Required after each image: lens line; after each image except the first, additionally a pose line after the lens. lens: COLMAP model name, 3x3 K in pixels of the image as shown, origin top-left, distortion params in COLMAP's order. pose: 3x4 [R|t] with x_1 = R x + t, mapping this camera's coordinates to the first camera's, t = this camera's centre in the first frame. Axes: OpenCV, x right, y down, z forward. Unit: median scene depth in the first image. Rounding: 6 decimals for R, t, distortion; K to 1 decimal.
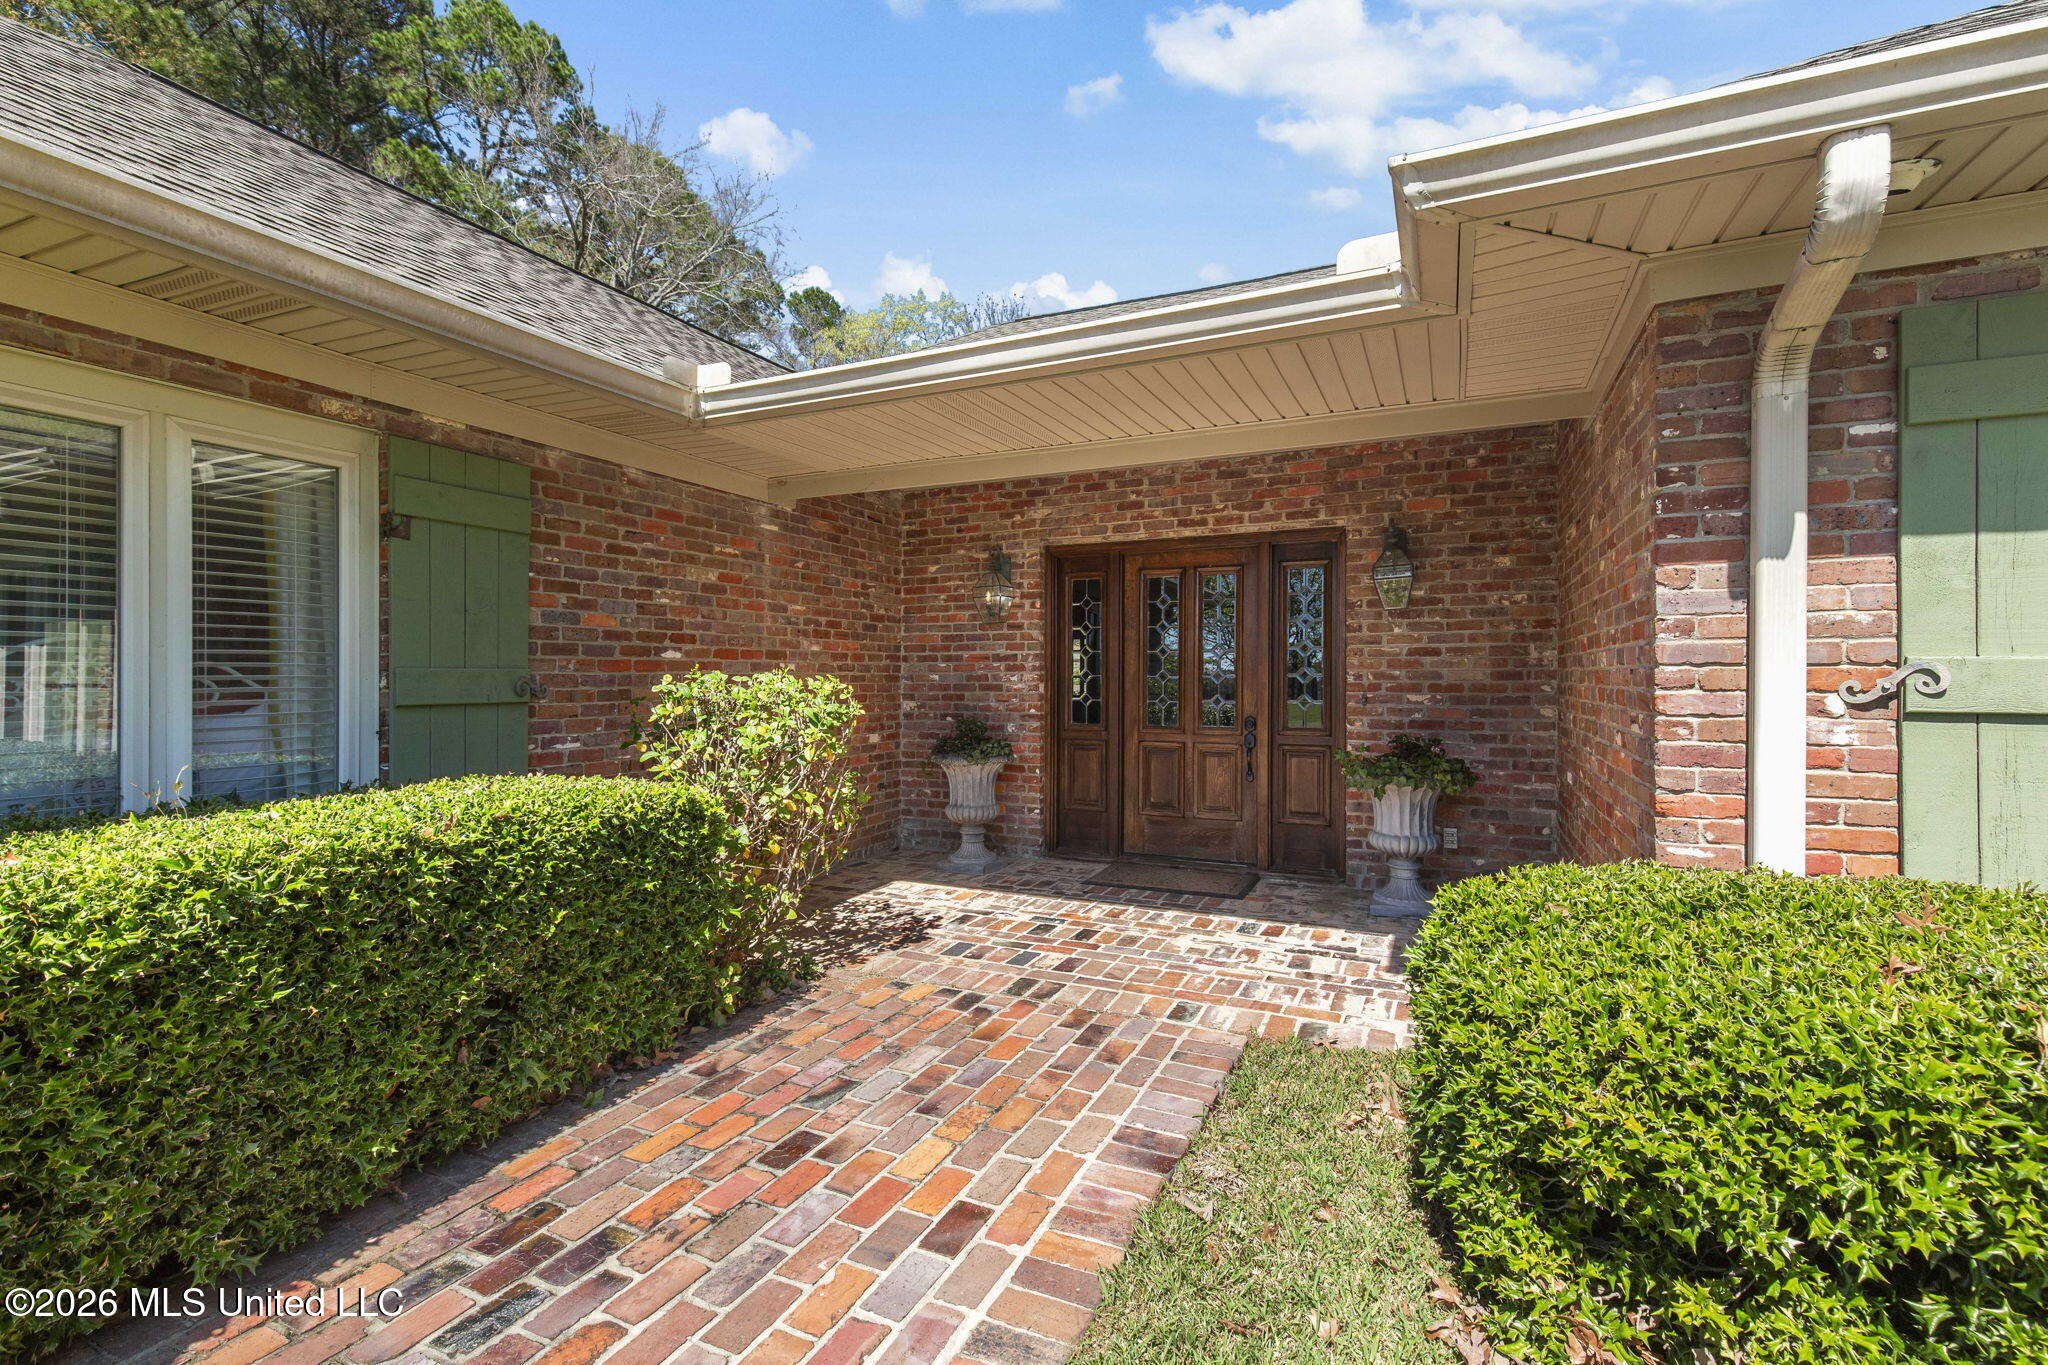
lens RADIAL K [[953.3, 0, 1014.7], [0, 953.3, 680.3], [0, 0, 1]] dist [0.003943, -0.000378]
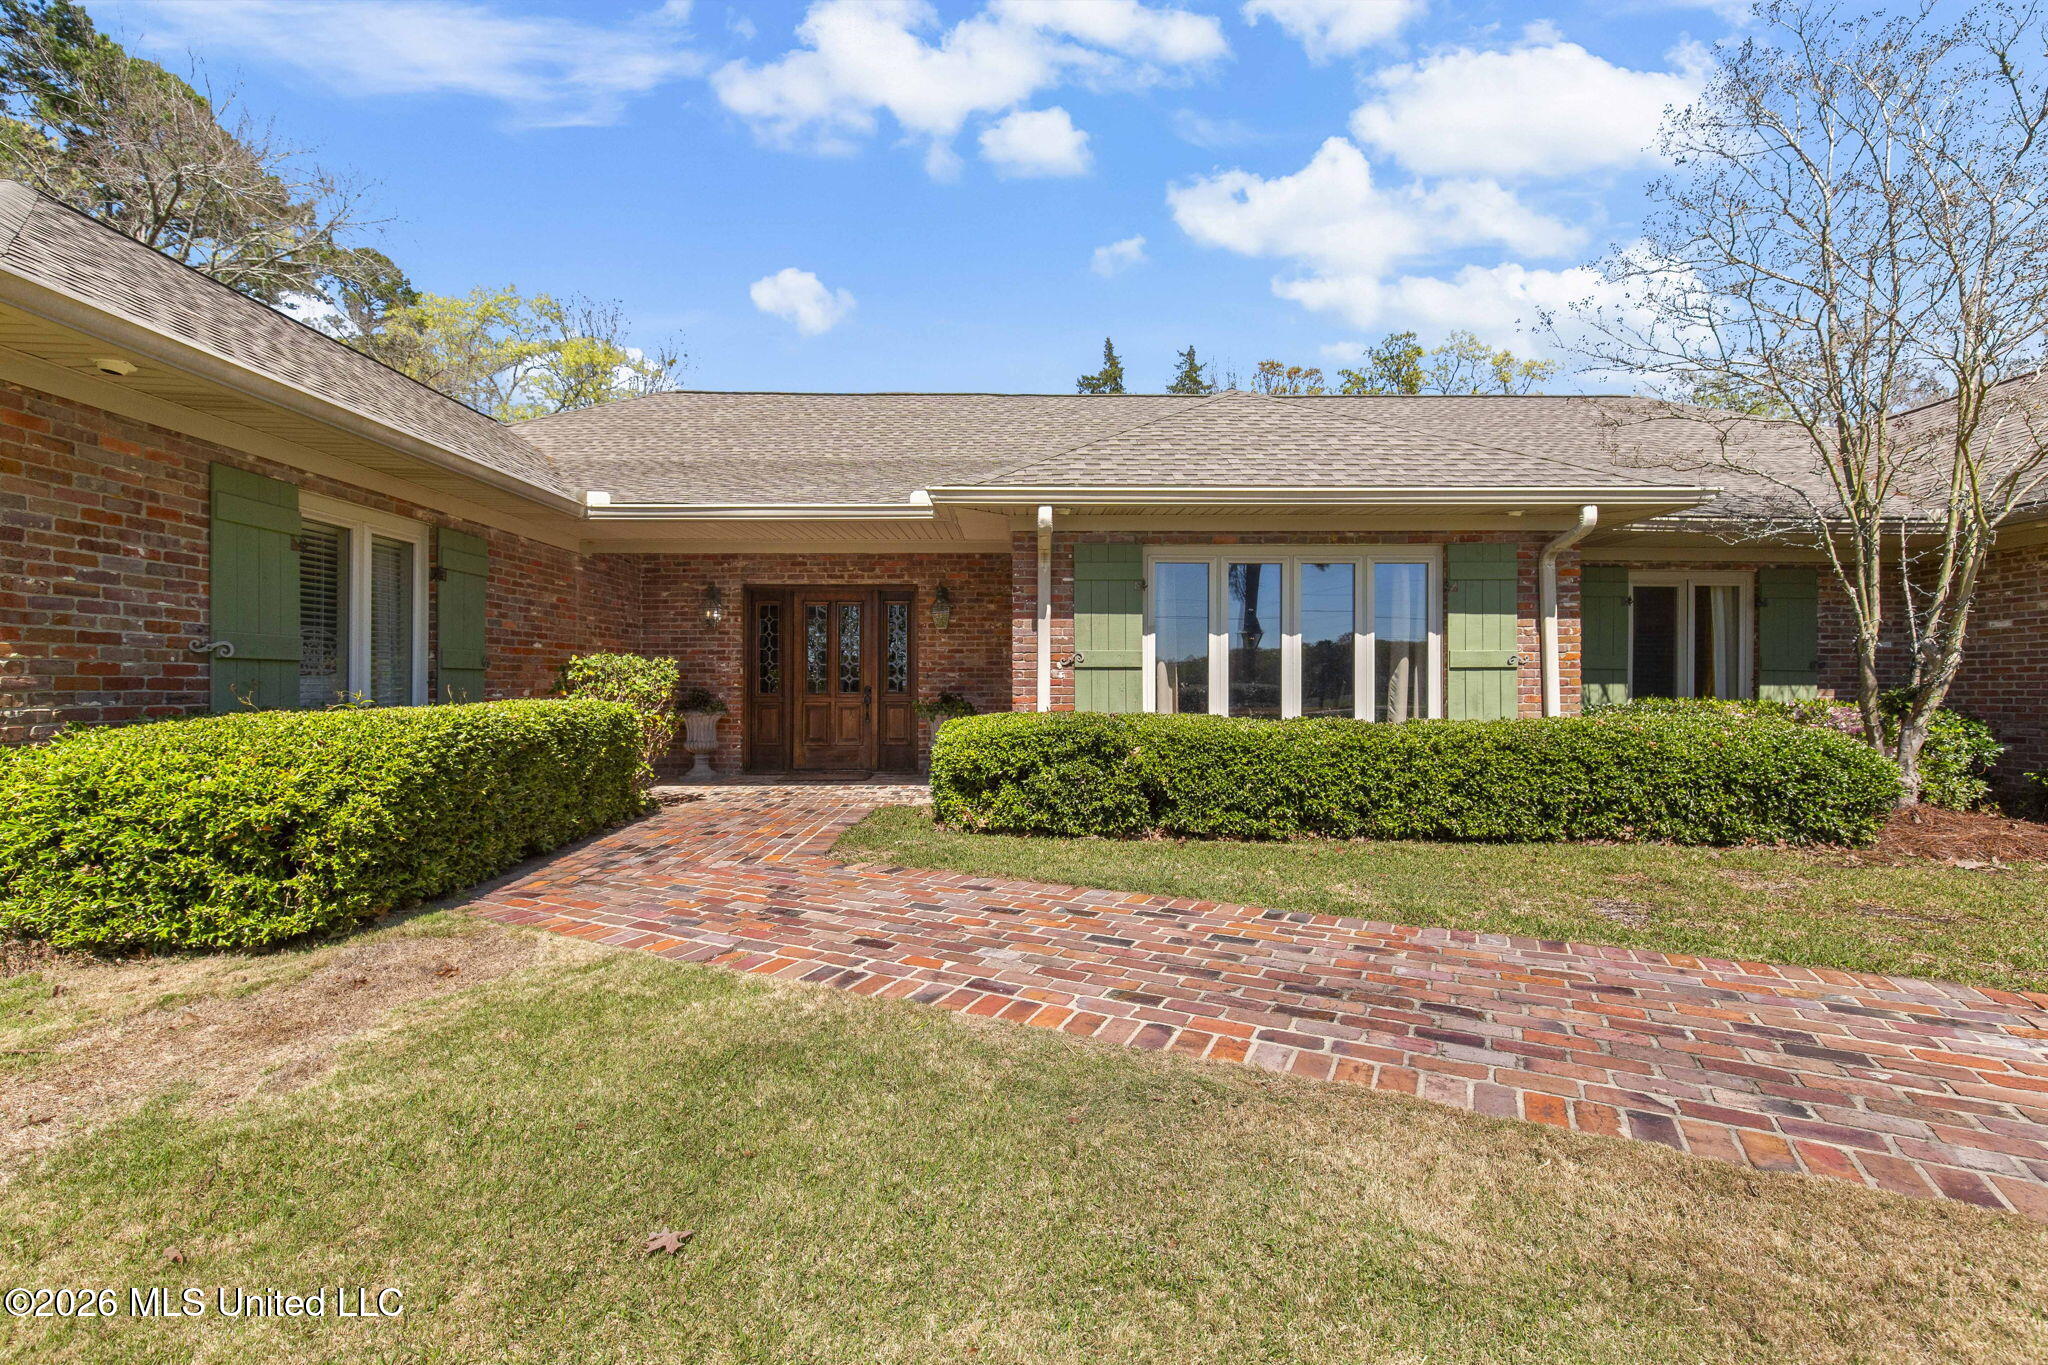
lens RADIAL K [[953.3, 0, 1020.4], [0, 953.3, 684.1], [0, 0, 1]] dist [0.003943, -0.000378]
pose [[0.909886, 0.001091, 0.414856, -0.273743], [0.000710, 0.999991, -0.004186, 0.048266], [-0.414857, 0.004104, 0.909877, -0.872461]]
